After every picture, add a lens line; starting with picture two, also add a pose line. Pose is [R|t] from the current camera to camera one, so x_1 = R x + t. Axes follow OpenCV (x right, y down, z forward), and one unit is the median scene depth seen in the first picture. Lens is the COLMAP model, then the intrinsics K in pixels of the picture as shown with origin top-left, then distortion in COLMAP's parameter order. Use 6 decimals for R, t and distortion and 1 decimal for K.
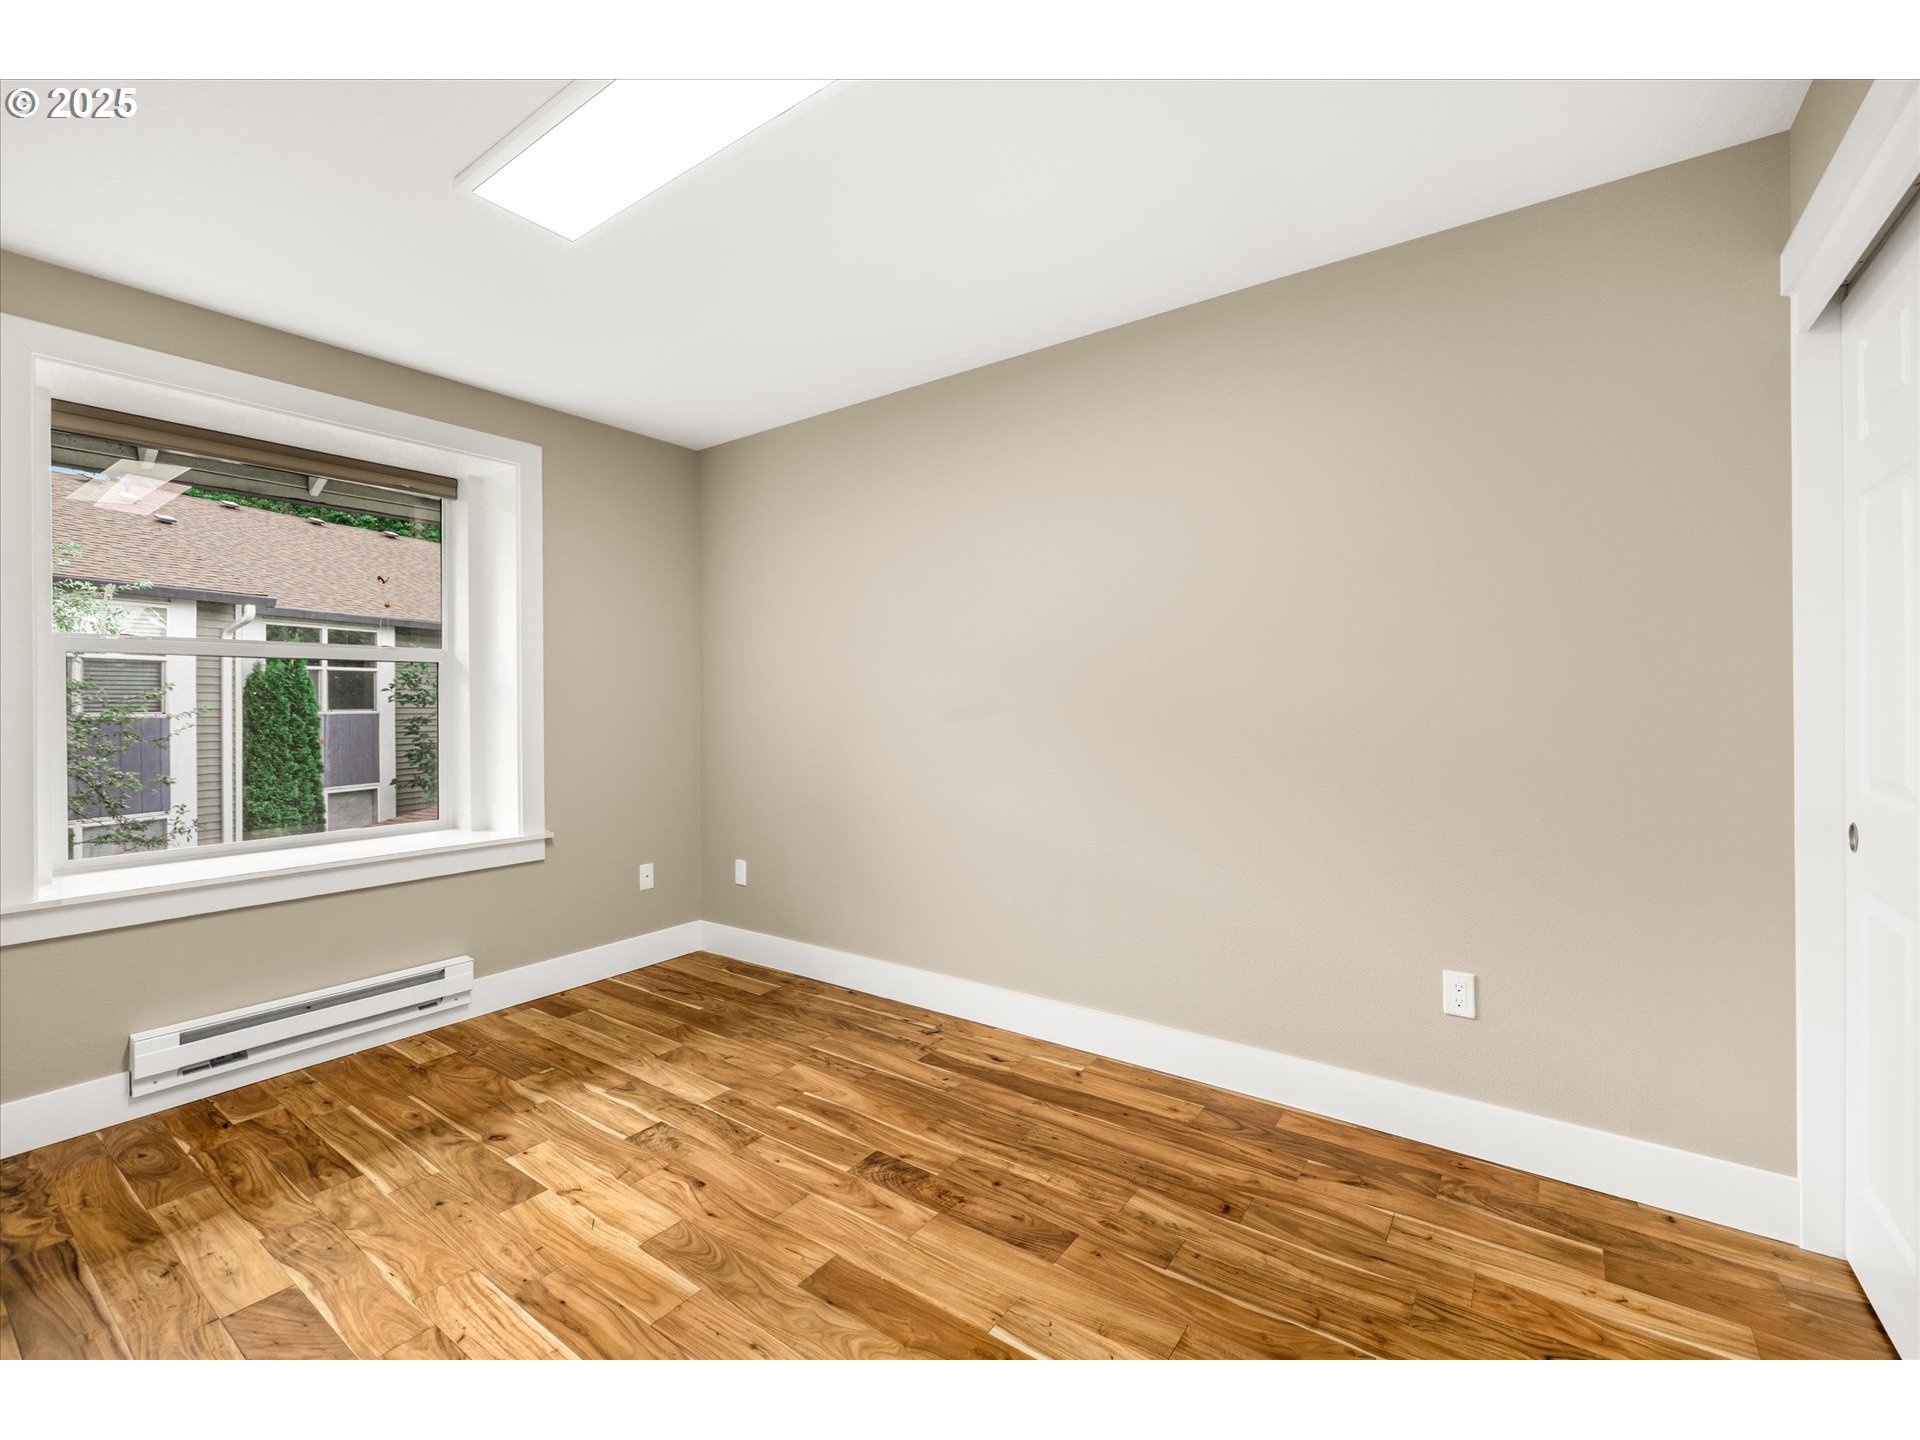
lens RADIAL K [[819.5, 0, 952.9], [0, 819.5, 713.1], [0, 0, 1]] dist [-0.002801, -0.000520]
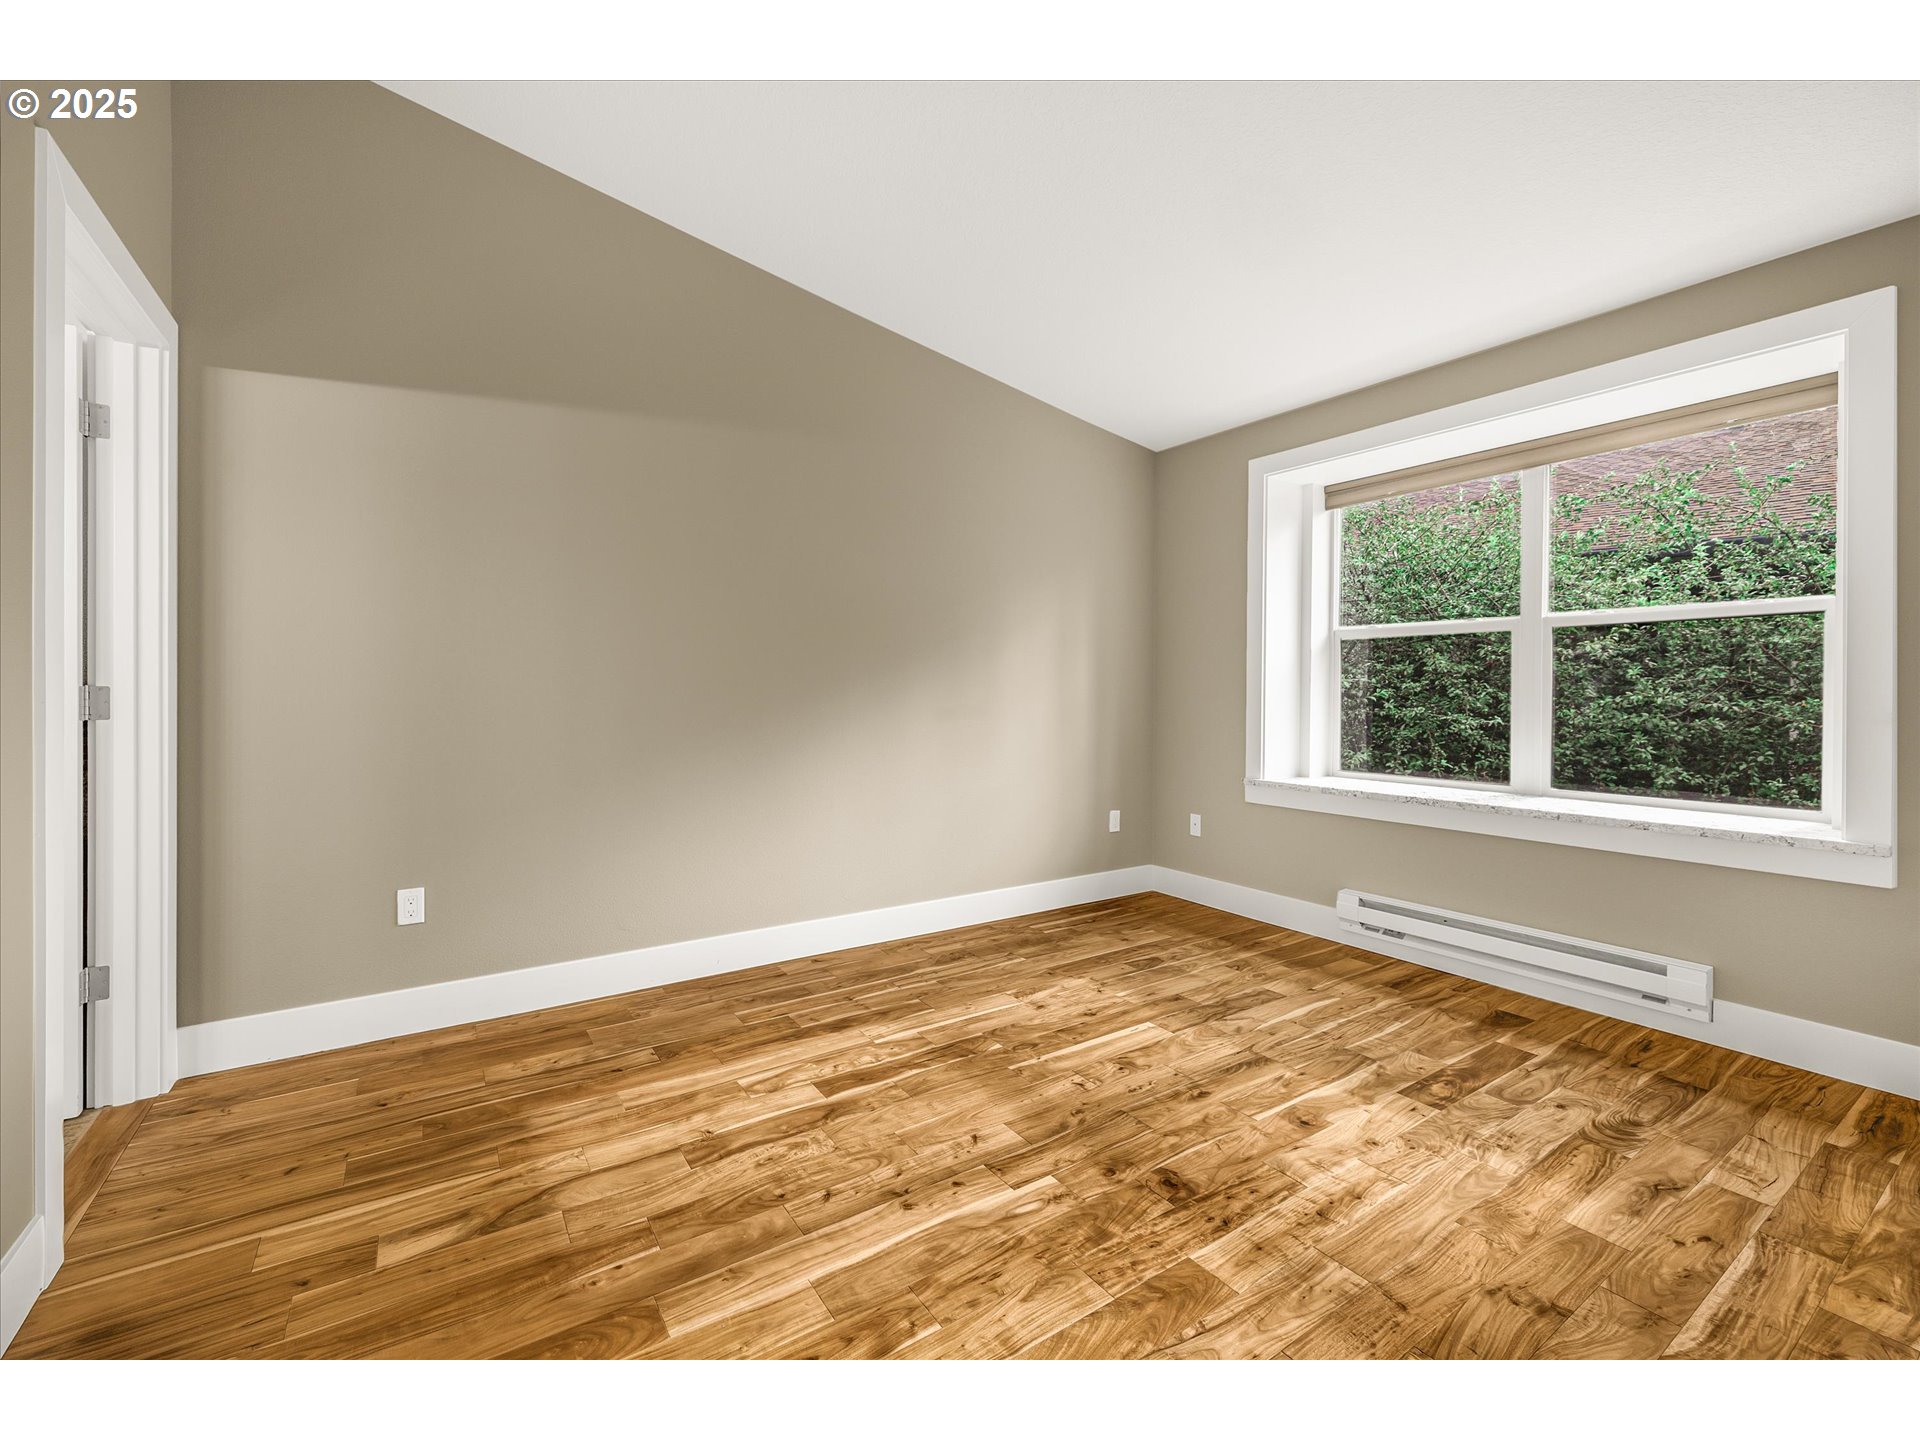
lens RADIAL K [[819.5, 0, 952.9], [0, 819.5, 713.1], [0, 0, 1]] dist [-0.002801, -0.000520]
pose [[-0.359357, 0.032312, -0.932640, 0.686469], [0.005561, 0.999457, 0.032484, 0.005367], [0.933183, 0.006487, -0.359342, 0.850897]]
